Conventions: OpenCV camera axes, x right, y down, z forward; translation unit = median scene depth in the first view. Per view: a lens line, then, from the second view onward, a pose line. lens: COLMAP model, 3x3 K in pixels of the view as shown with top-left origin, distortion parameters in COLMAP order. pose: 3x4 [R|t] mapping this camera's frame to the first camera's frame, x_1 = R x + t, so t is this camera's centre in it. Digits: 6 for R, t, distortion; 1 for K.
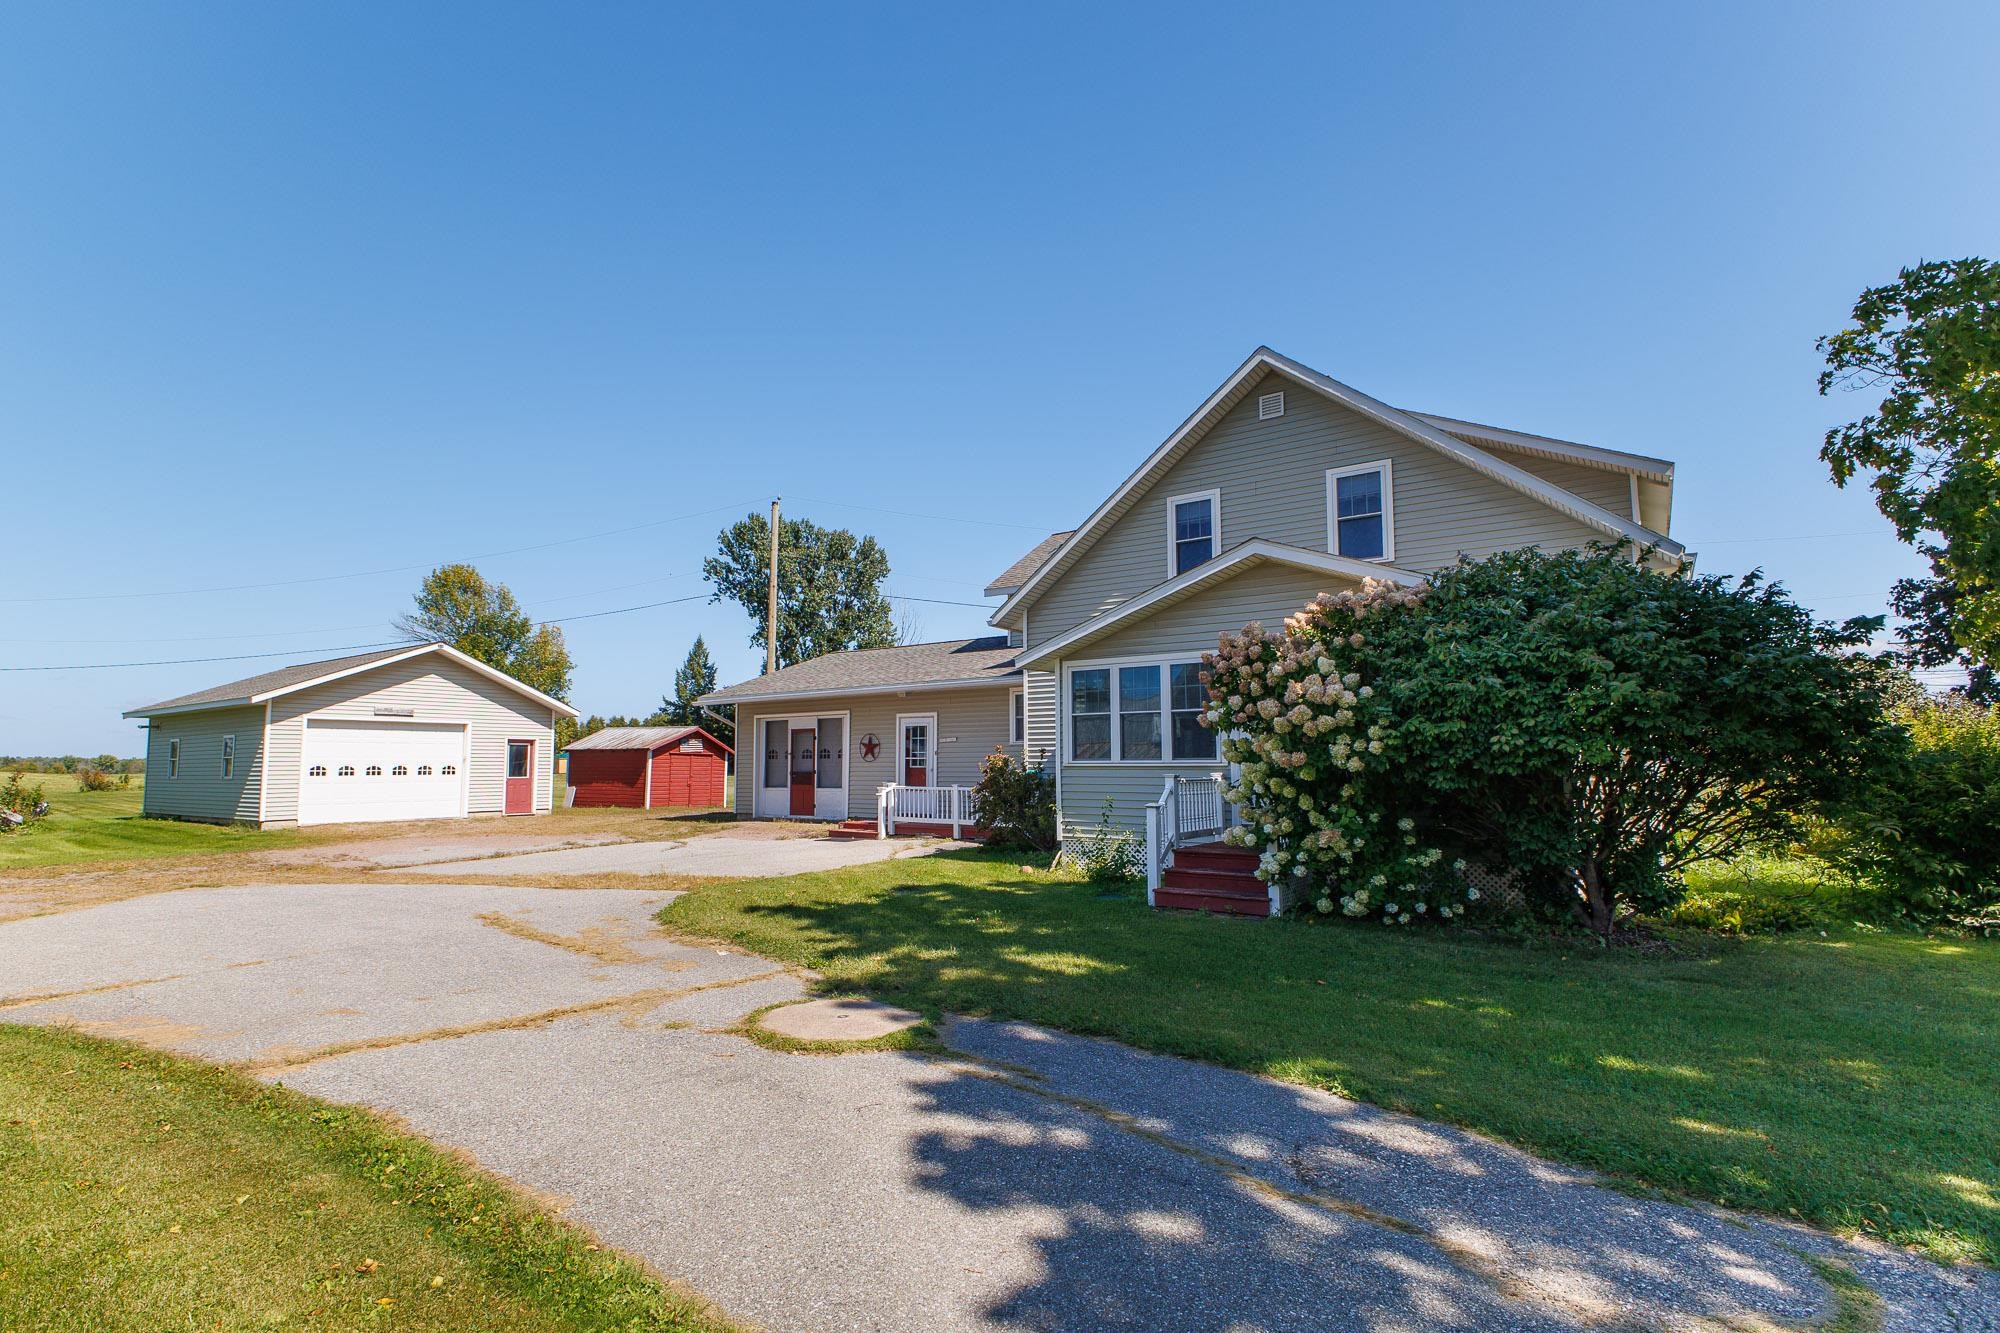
lens RADIAL K [[1033.6, 0, 981.0], [0, 1033.6, 667.6], [0, 0, 1]] dist [0.026013, 0.001052]
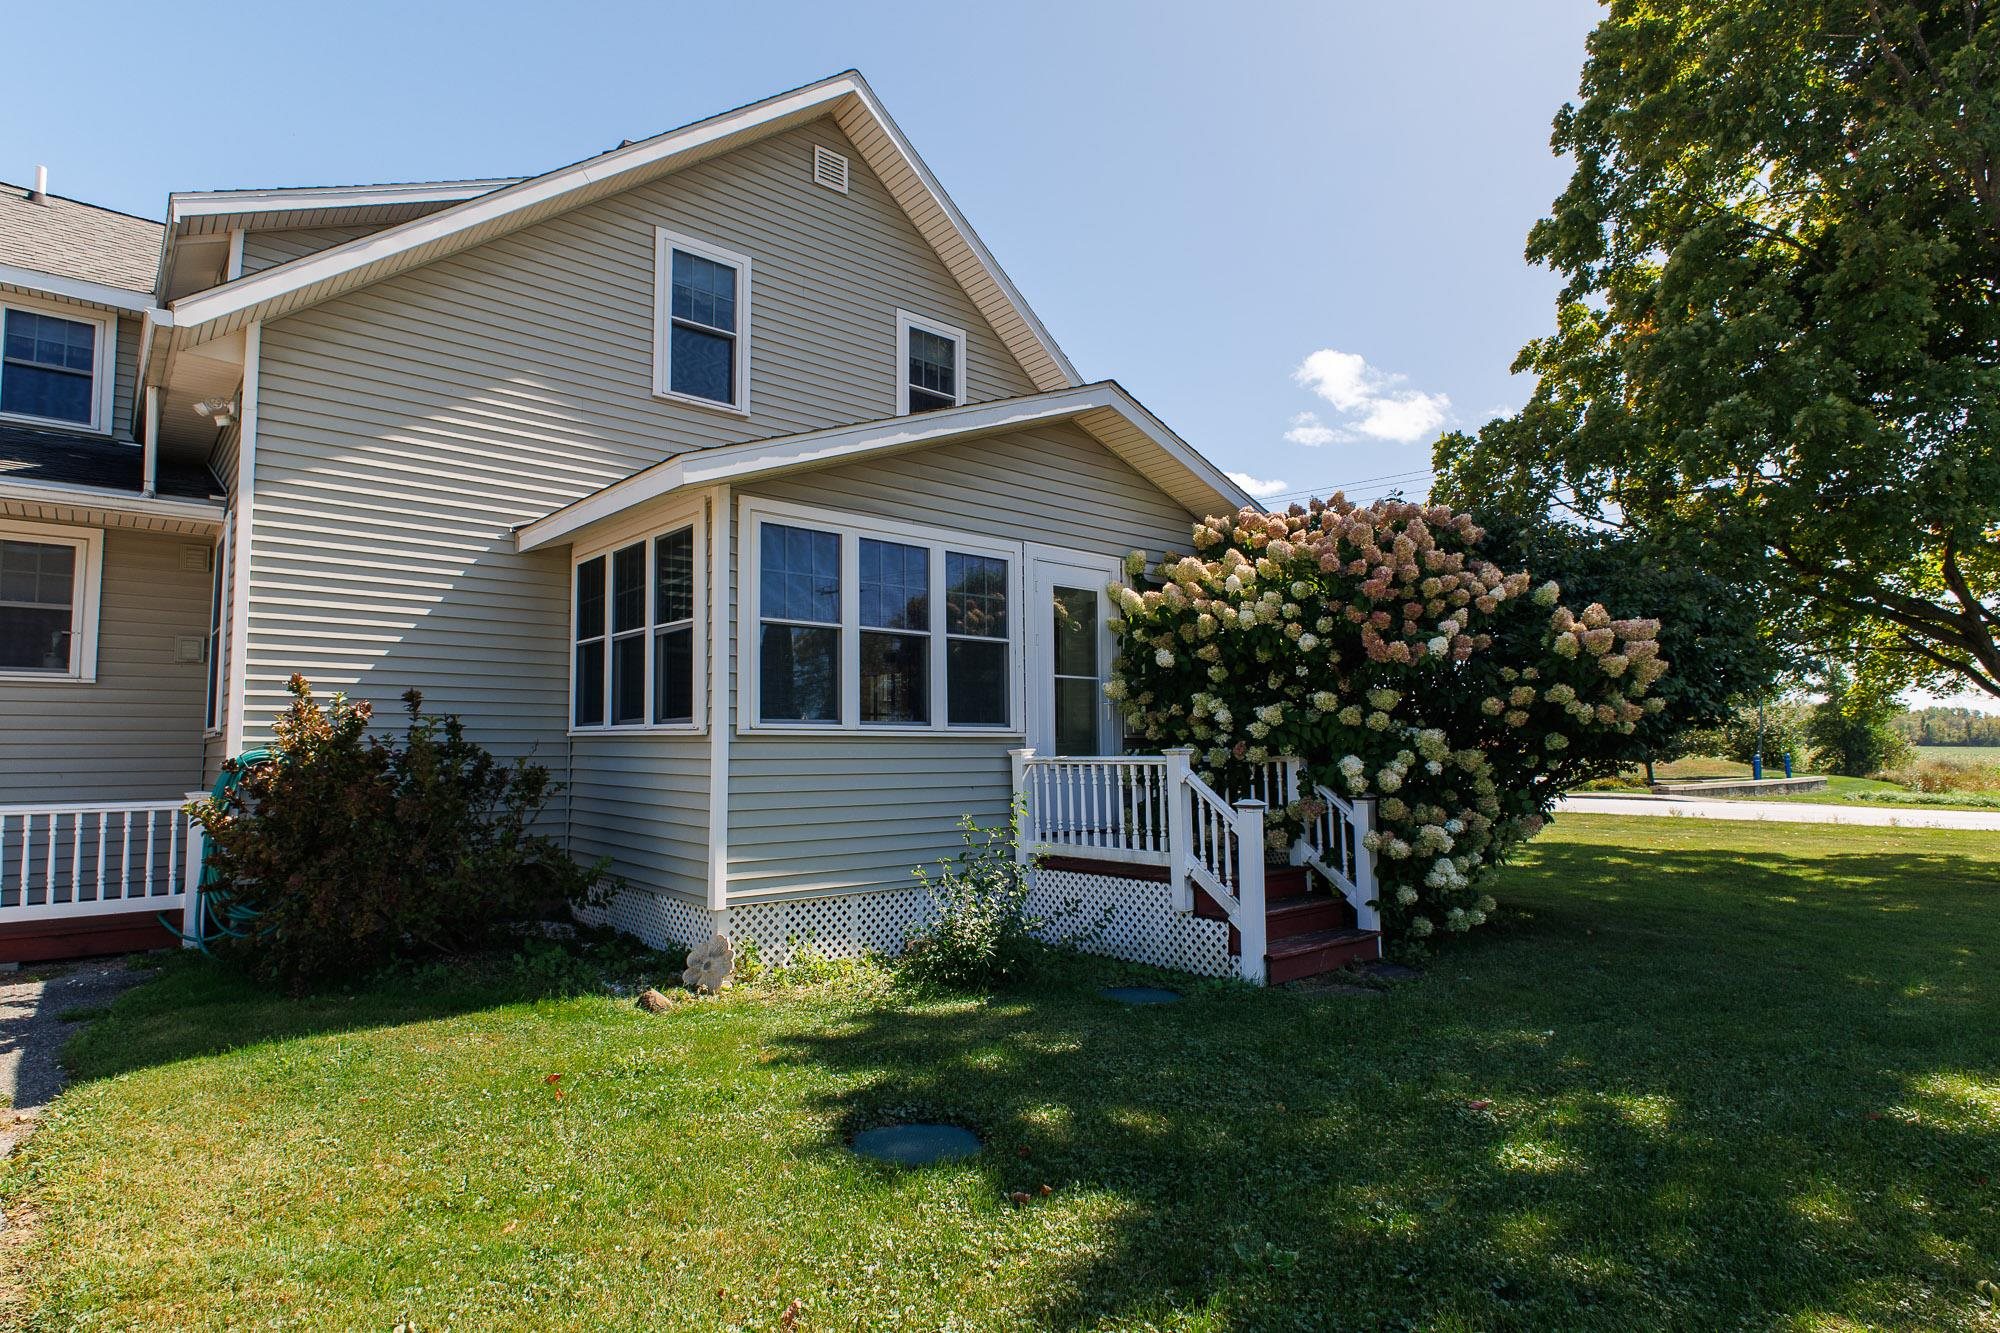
lens RADIAL K [[1033.6, 0, 1107.6], [0, 1033.6, 675.8], [0, 0, 1]] dist [0.026013, 0.001052]
pose [[0.226247, 0.073405, 0.971300, -0.170109], [-0.086384, 0.994740, -0.055055, 0.045472], [-0.970232, -0.071449, 0.231398, 0.418238]]
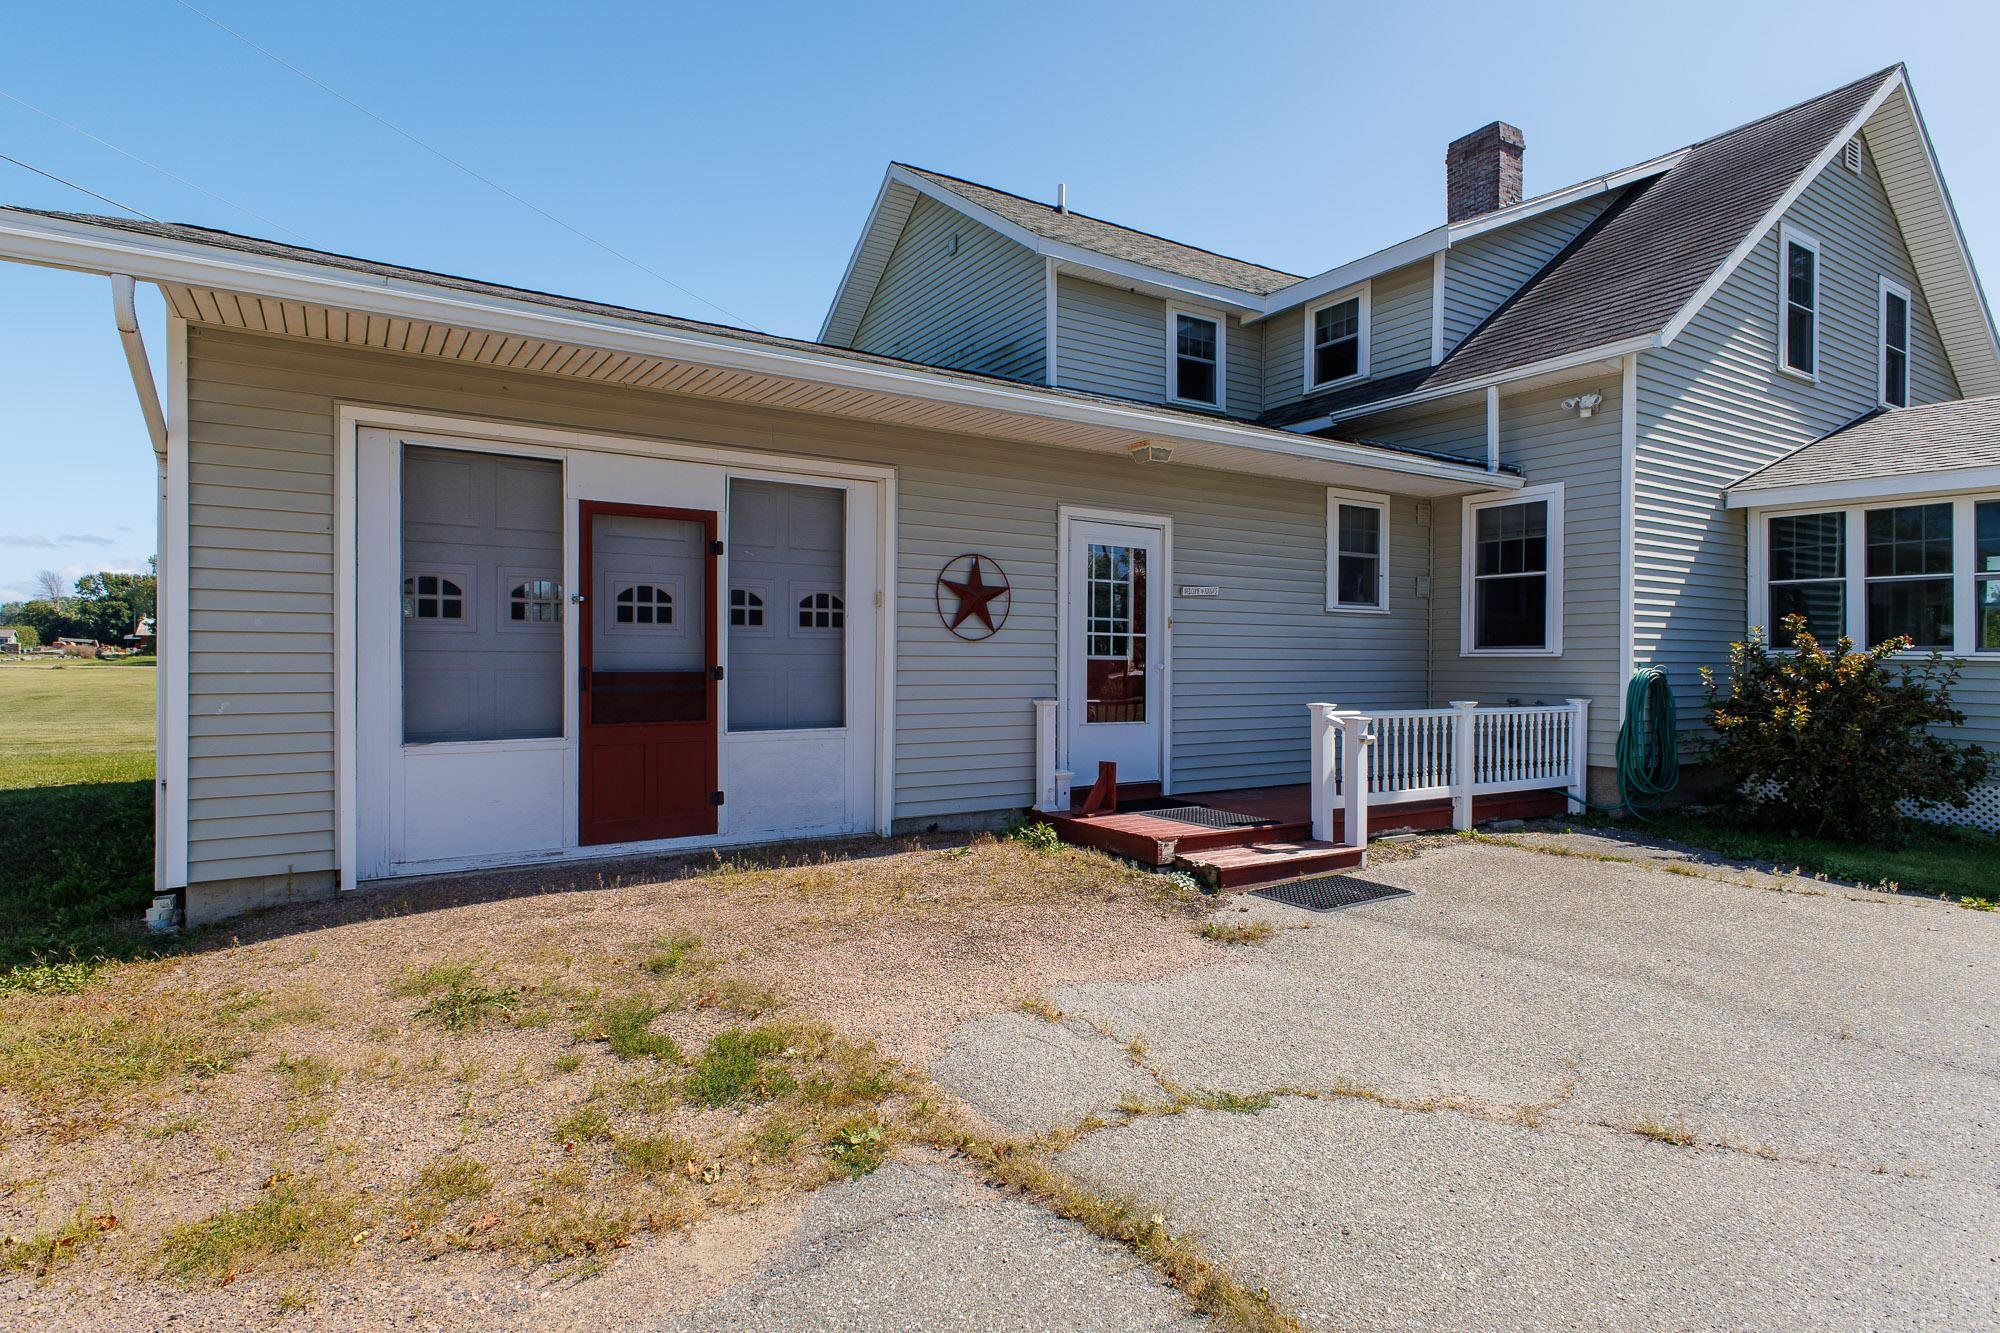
lens RADIAL K [[1050.9, 0, 992.7], [0, 1050.9, 668.7], [0, 0, 1]] dist [0.020892, 0.000022]
pose [[0.333462, -0.006029, 0.942744, -0.354779], [-0.097146, 0.994437, 0.040721, 0.073371], [-0.937745, -0.105163, 0.331021, 0.756956]]
